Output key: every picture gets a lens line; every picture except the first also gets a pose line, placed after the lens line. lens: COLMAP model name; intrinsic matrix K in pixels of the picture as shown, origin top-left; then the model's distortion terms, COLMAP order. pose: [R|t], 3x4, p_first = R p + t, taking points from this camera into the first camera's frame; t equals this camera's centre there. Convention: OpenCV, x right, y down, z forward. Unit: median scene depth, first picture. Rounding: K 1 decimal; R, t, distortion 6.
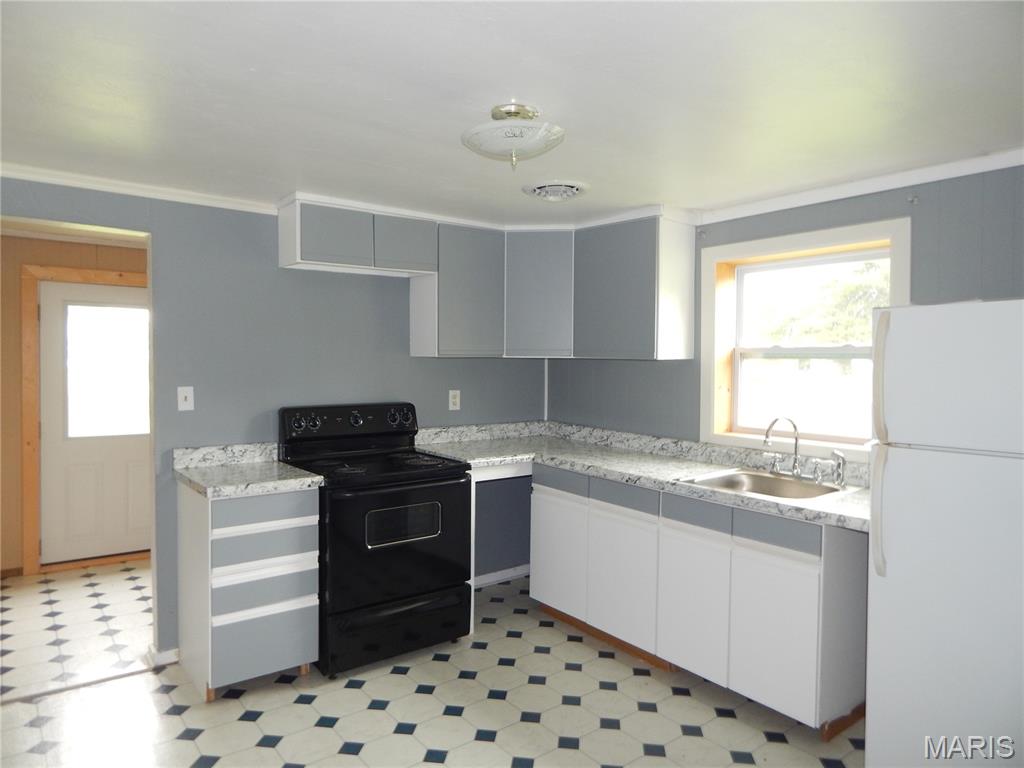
lens RADIAL K [[660.7, 0, 515.3], [0, 660.7, 379.6], [0, 0, 1]] dist [-0.000738, -0.002067]
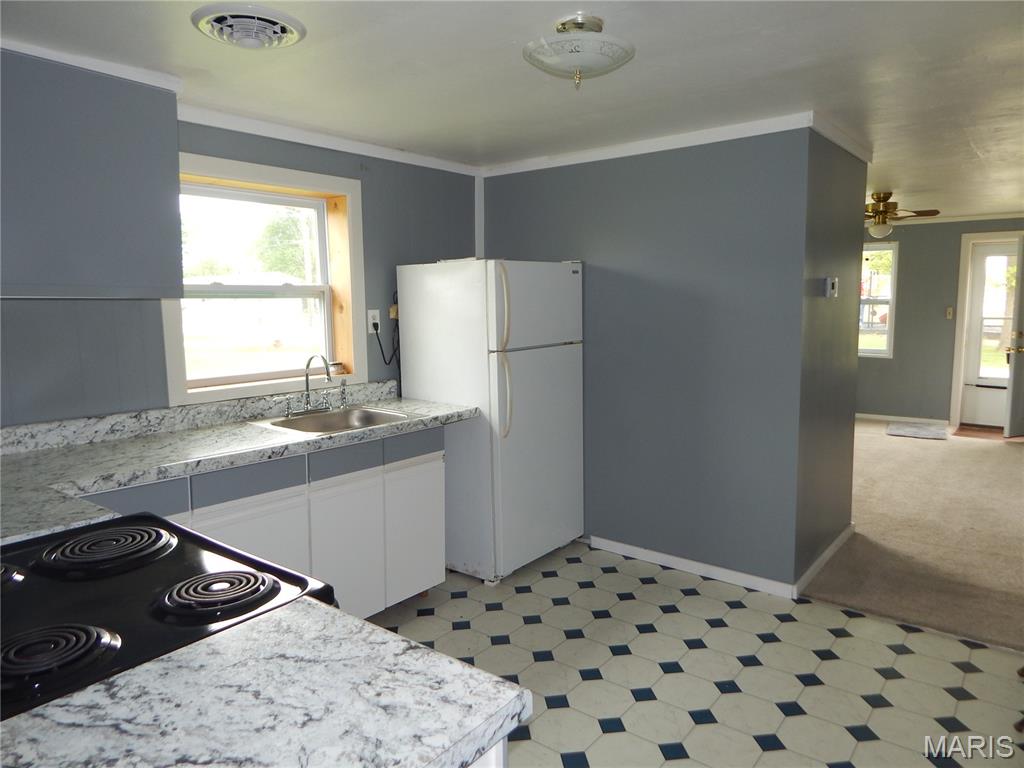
lens RADIAL K [[672.4, 0, 512.9], [0, 672.4, 421.3], [0, 0, 1]] dist [0.000945, -0.000224]
pose [[-0.218195, -0.186668, 0.957886, -0.678825], [0.033728, 0.979507, 0.198564, -0.039861], [-0.975322, 0.075634, -0.207428, 0.911303]]
